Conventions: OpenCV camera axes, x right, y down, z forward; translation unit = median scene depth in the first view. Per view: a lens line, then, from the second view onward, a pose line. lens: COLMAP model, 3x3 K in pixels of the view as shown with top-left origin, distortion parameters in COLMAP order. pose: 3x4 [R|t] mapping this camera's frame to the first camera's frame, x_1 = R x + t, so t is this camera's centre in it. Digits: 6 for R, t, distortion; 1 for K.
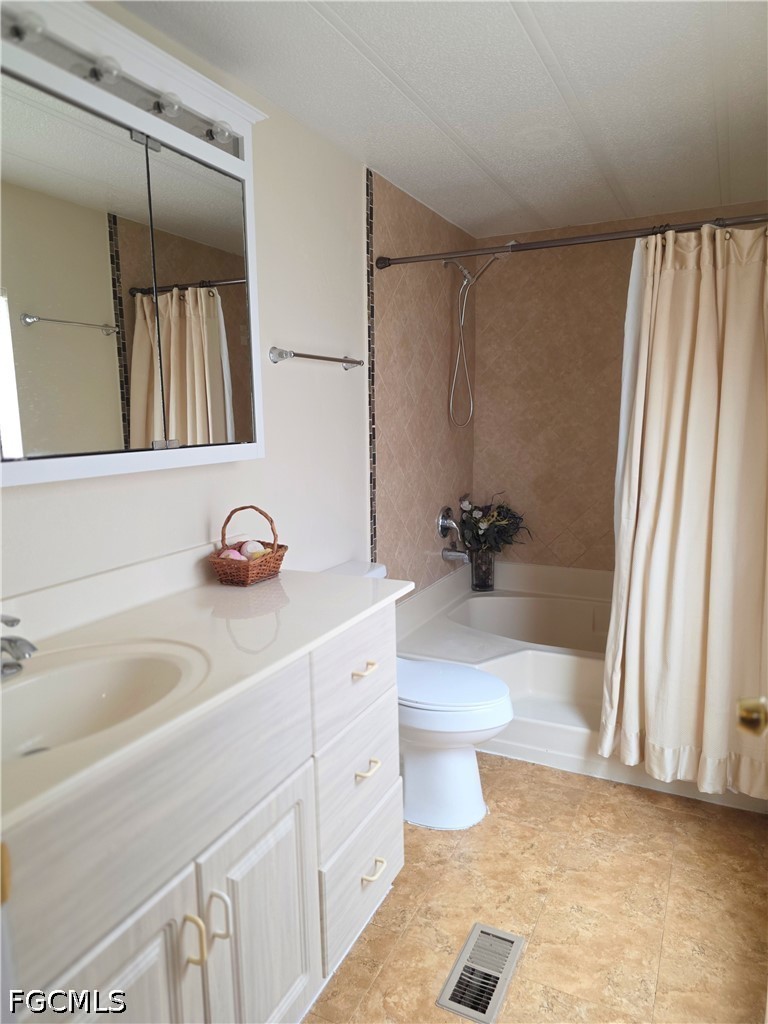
lens RADIAL K [[693.8, 0, 383.9], [0, 693.8, 512.3], [0, 0, 1]] dist [0.037218, -0.045051]
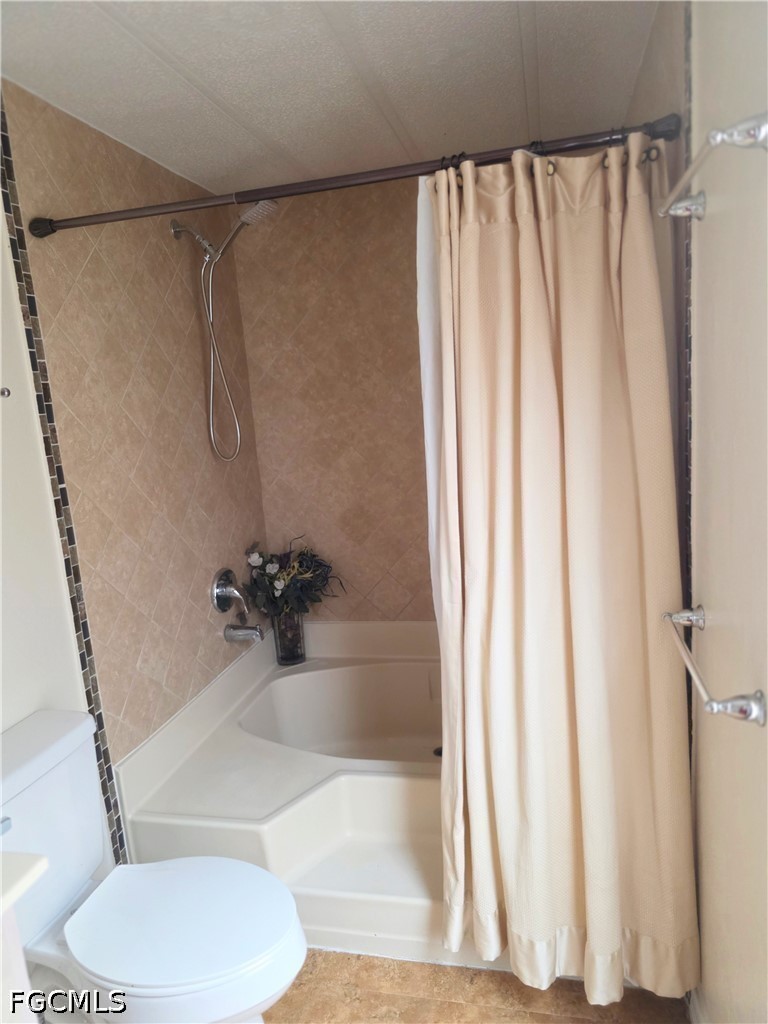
lens RADIAL K [[693.8, 0, 387.4], [0, 693.8, 520.4], [0, 0, 1]] dist [0.037218, -0.045051]
pose [[0.970566, -0.107266, 0.215628, 0.129008], [0.101869, 0.994146, 0.036018, -0.082846], [-0.218229, -0.012992, 0.975811, 0.301425]]
